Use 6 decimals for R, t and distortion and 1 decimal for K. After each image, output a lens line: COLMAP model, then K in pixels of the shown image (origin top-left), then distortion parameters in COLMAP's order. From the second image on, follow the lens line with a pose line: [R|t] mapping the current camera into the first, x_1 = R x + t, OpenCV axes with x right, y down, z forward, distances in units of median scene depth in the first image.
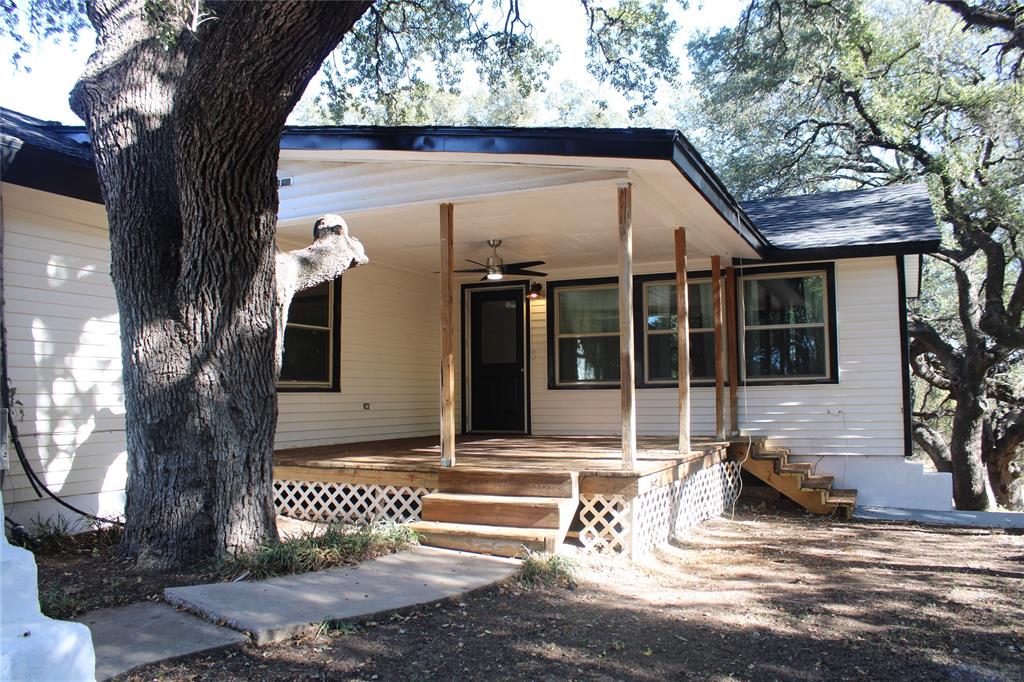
lens RADIAL K [[847.5, 0, 515.5], [0, 847.5, 338.6], [0, 0, 1]] dist [-0.053222, 0.019151]
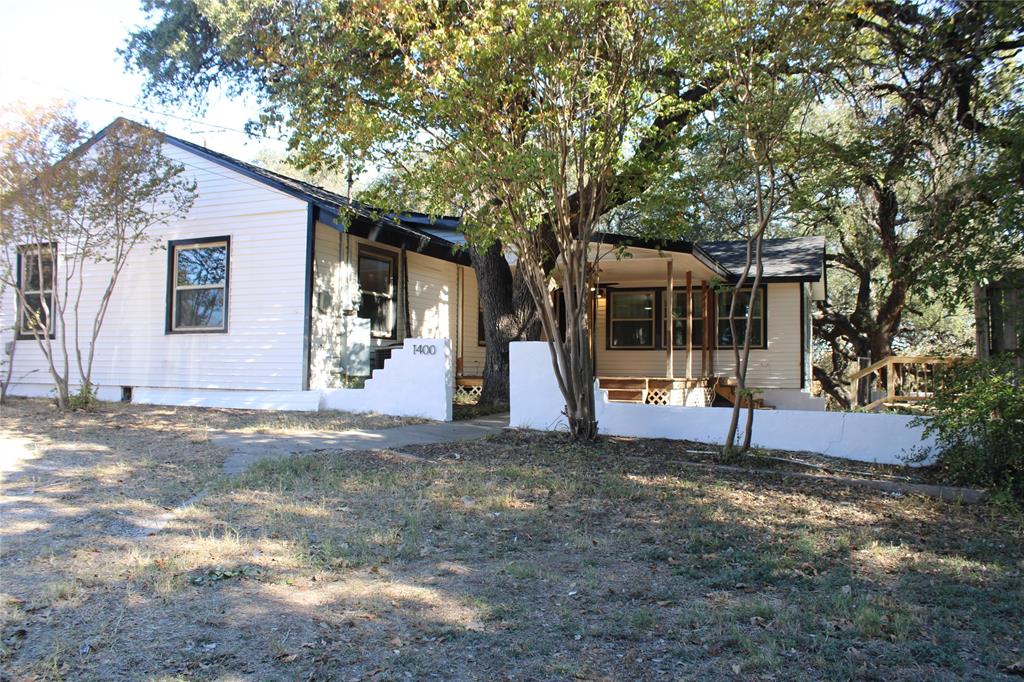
lens RADIAL K [[847.5, 0, 515.5], [0, 847.5, 339.3], [0, 0, 1]] dist [-0.053222, 0.019151]
pose [[0.999248, 0.023710, 0.030684, -0.236942], [-0.024647, 0.999230, 0.030538, -0.013142], [-0.029936, -0.031271, 0.999063, -0.868874]]
